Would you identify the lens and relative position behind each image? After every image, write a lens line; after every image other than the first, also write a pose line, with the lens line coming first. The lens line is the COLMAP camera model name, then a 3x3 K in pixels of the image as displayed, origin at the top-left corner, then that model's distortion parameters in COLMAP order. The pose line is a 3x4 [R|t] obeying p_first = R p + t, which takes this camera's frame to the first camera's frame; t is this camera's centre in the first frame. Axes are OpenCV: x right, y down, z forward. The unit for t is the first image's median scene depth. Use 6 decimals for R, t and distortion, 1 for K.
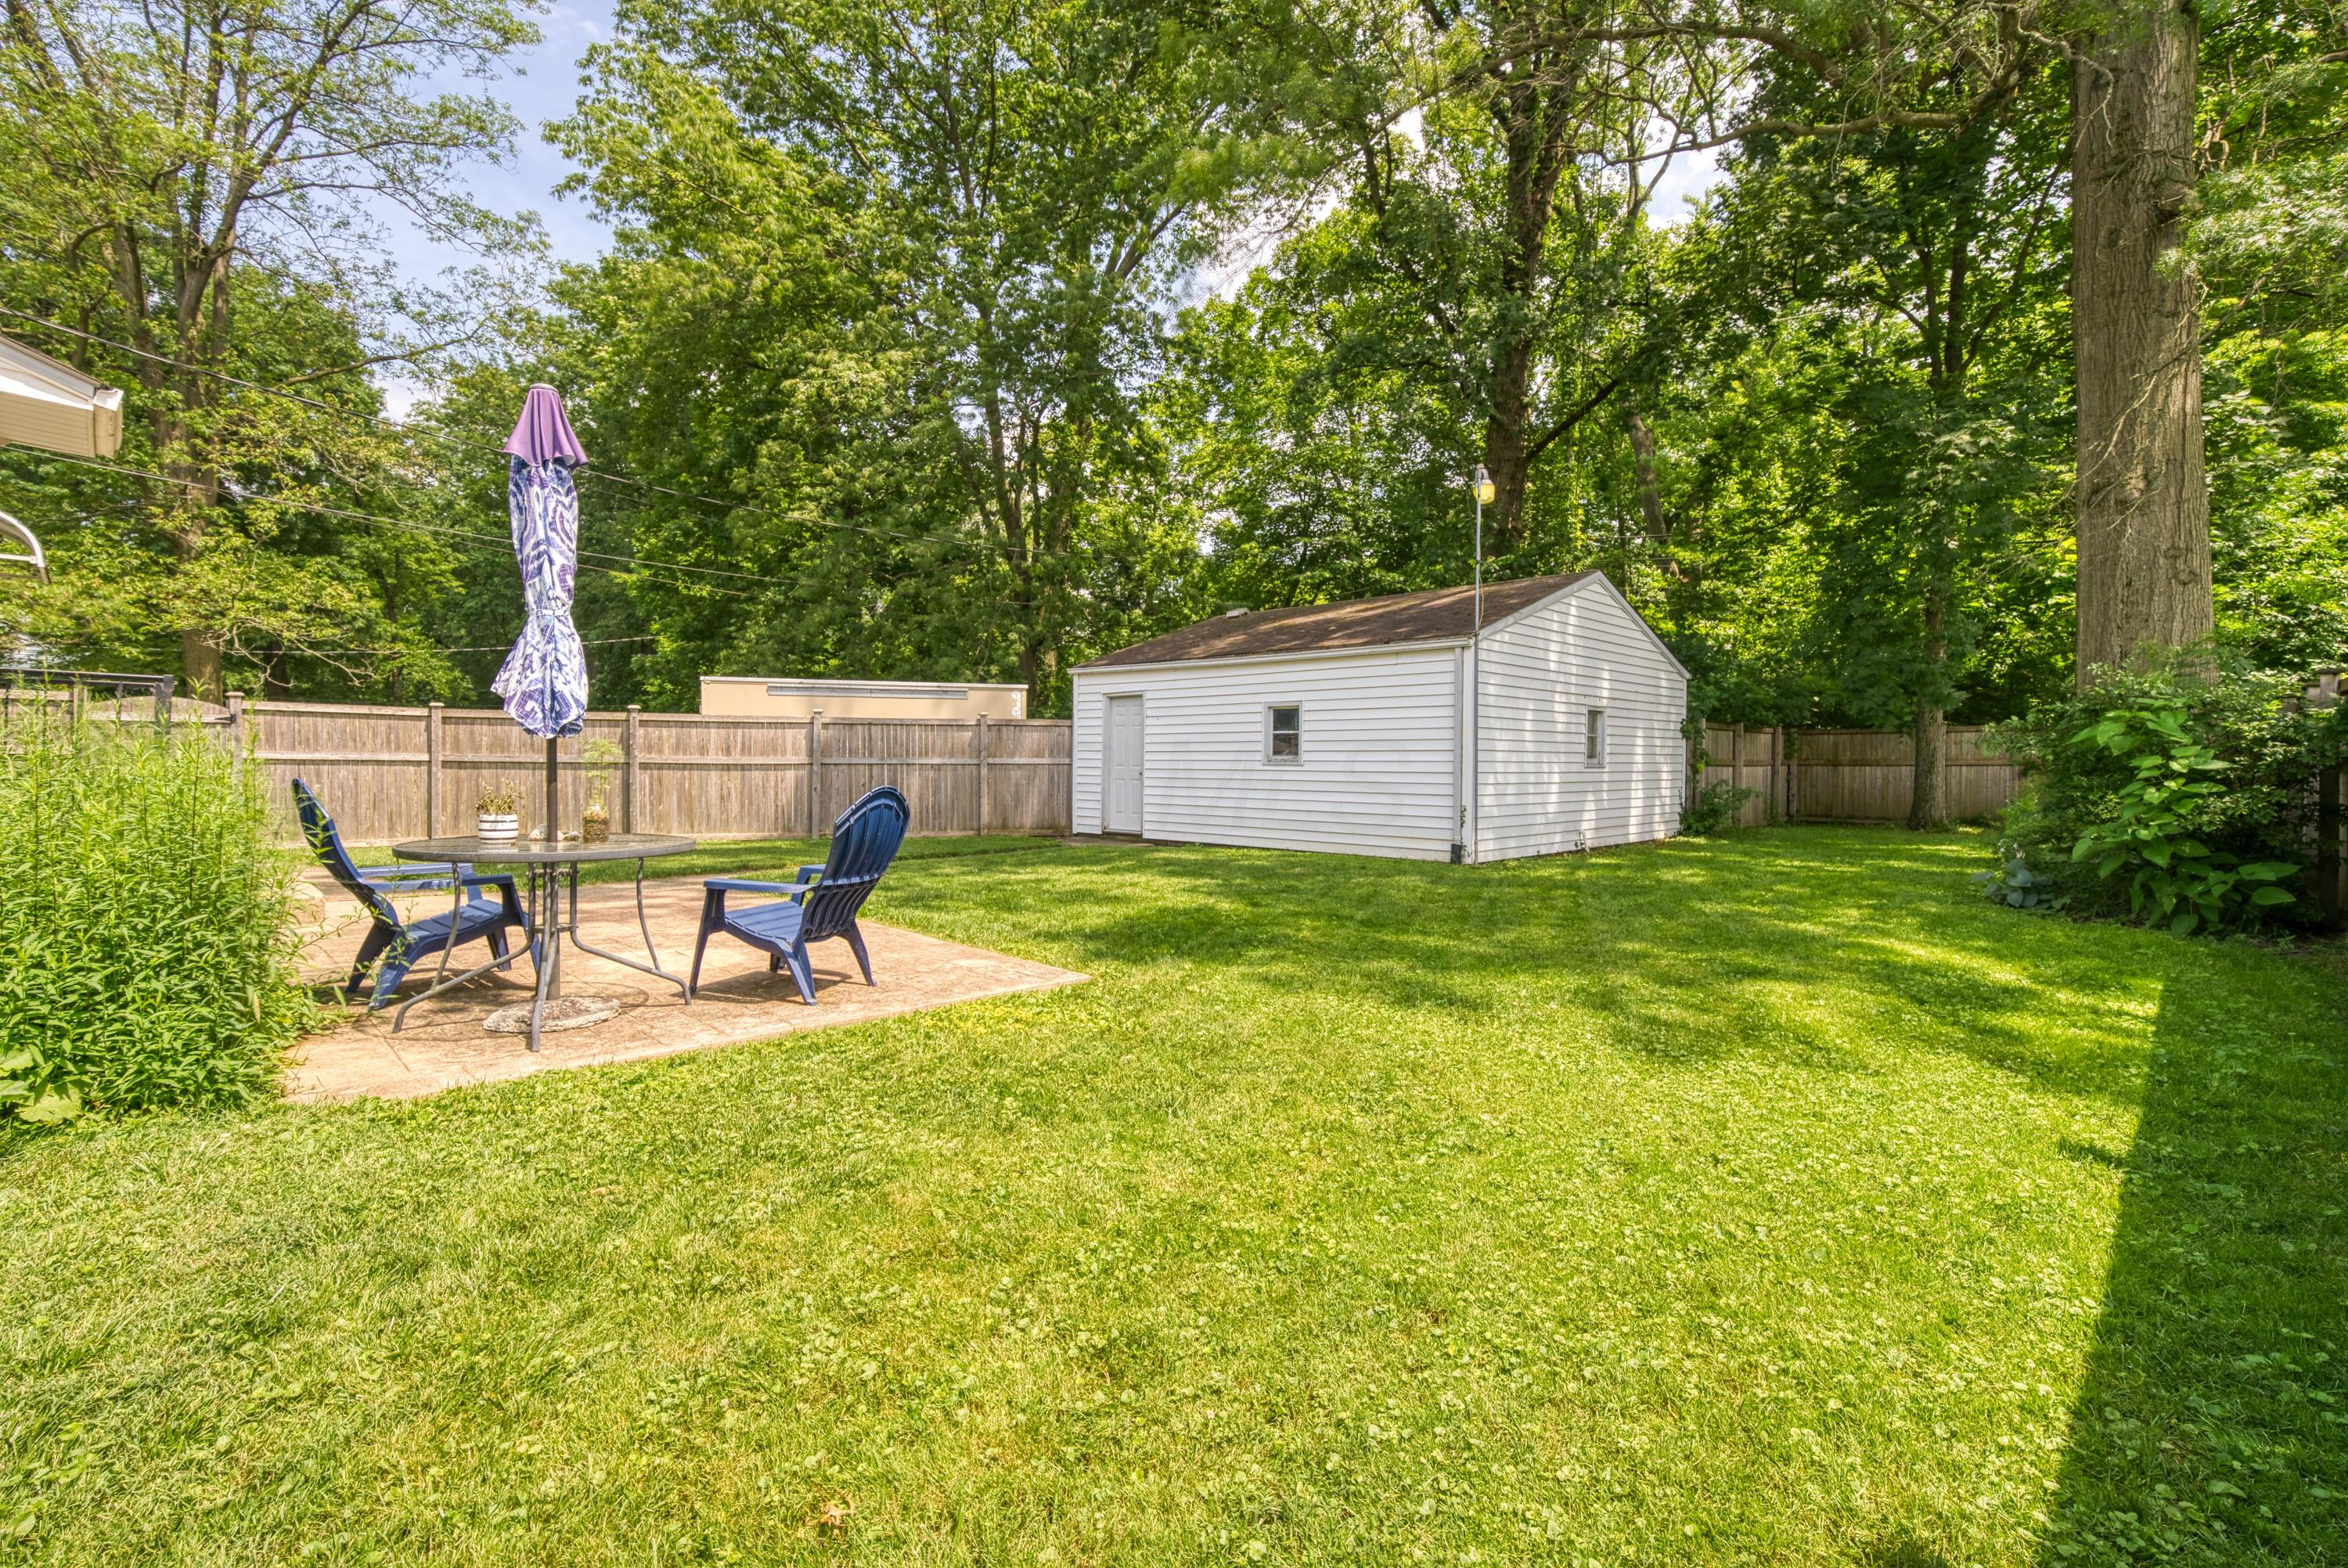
lens RADIAL K [[1044.1, 0, 1174.0], [0, 1044.1, 784.0], [0, 0, 1]] dist [0.002591, 0.000333]
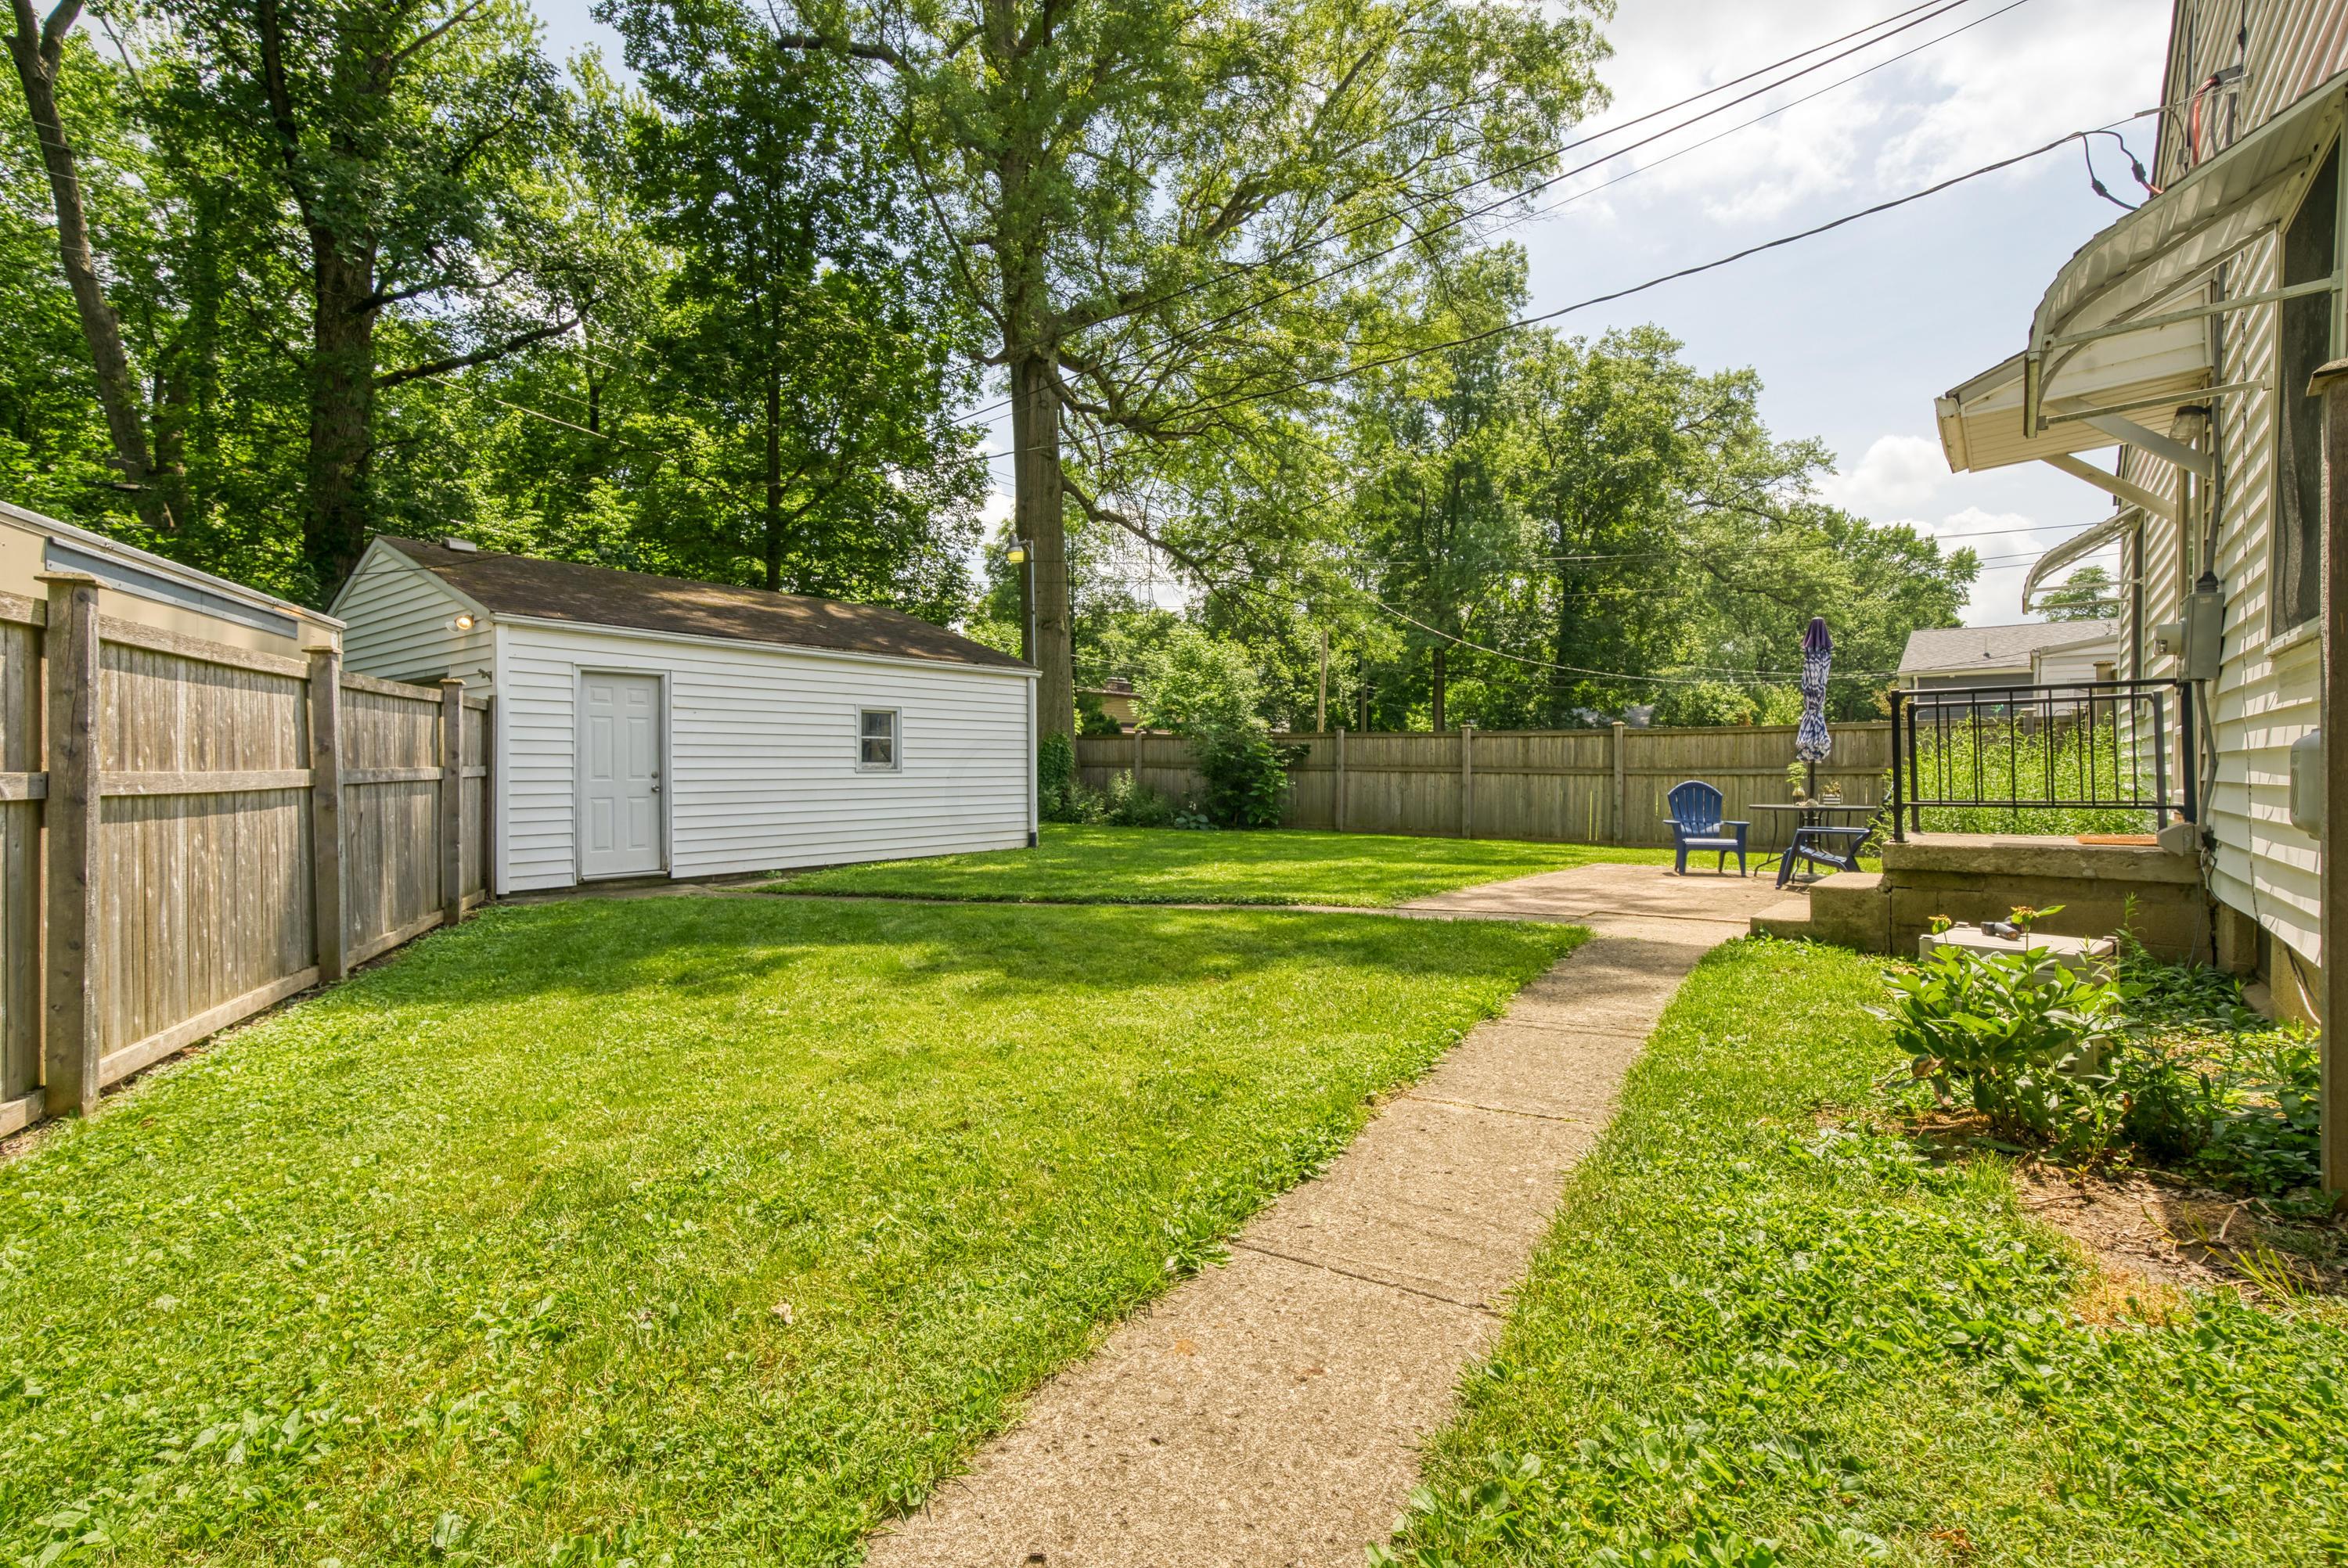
lens RADIAL K [[1044.1, 0, 1174.0], [0, 1044.1, 784.0], [0, 0, 1]] dist [0.002591, 0.000333]
pose [[-0.080091, -0.023708, 0.996506, -0.804092], [0.025678, 0.999336, 0.025839, -0.023671], [-0.996457, 0.027657, -0.079430, 0.742517]]
